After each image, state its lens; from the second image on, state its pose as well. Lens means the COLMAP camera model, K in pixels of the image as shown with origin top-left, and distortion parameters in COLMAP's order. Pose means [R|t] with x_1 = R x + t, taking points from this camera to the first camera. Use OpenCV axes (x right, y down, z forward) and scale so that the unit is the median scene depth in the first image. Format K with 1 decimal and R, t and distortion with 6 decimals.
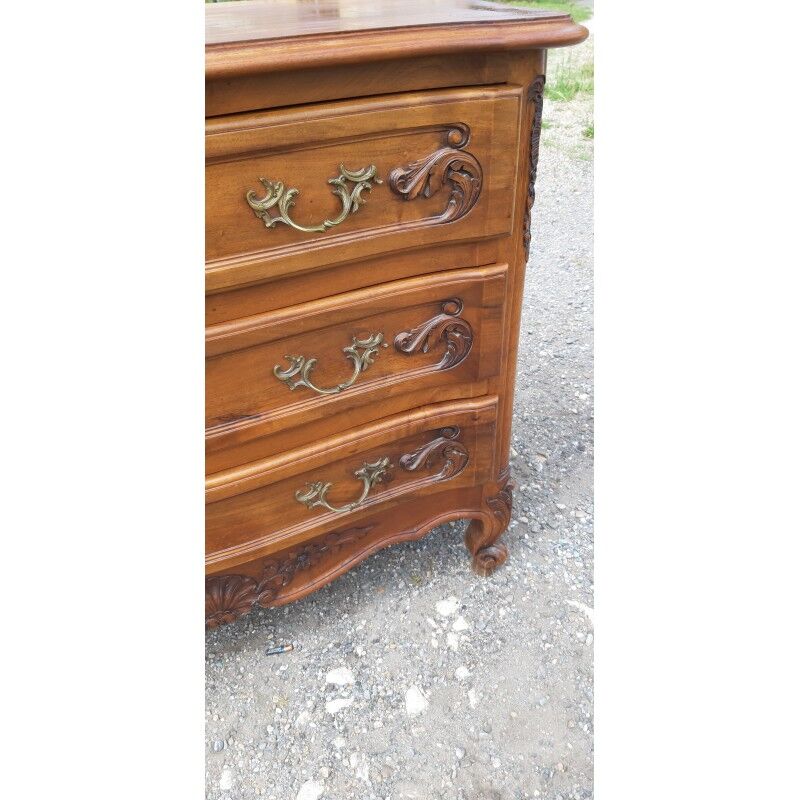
lens RADIAL K [[639.9, 0, 413.0], [0, 639.9, 398.9], [0, 0, 1]] dist [0.088268, -0.183909]
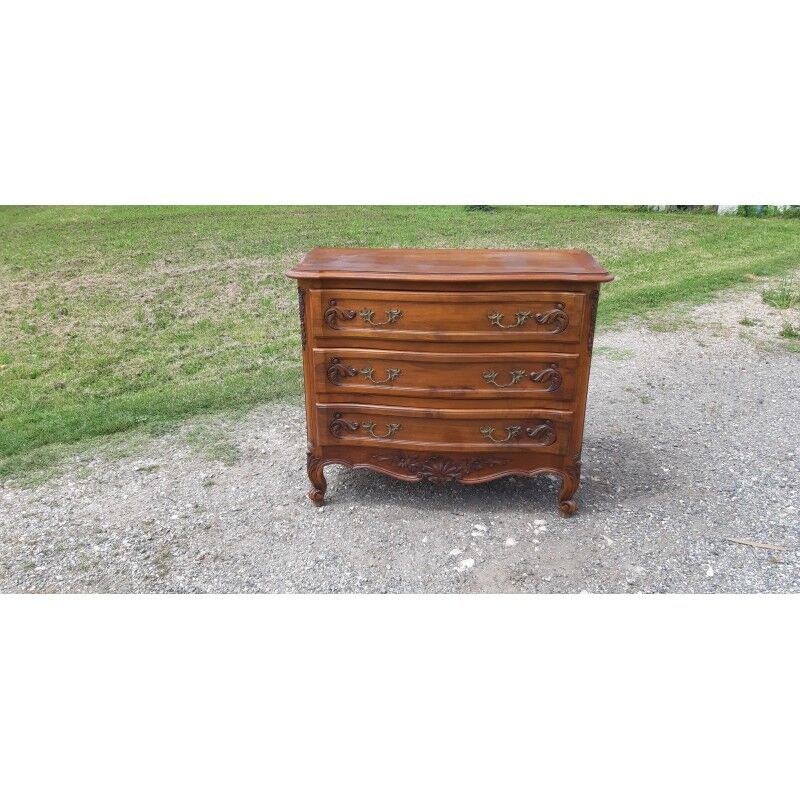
lens RADIAL K [[639.1, 0, 402.3], [0, 639.1, 389.1], [0, 0, 1]] dist [0.092272, -0.201049]
pose [[0.901356, 0.174997, -0.396148, 0.536167], [-0.272114, 0.940458, -0.203699, 0.625532], [0.336914, 0.291403, 0.895306, -1.479943]]
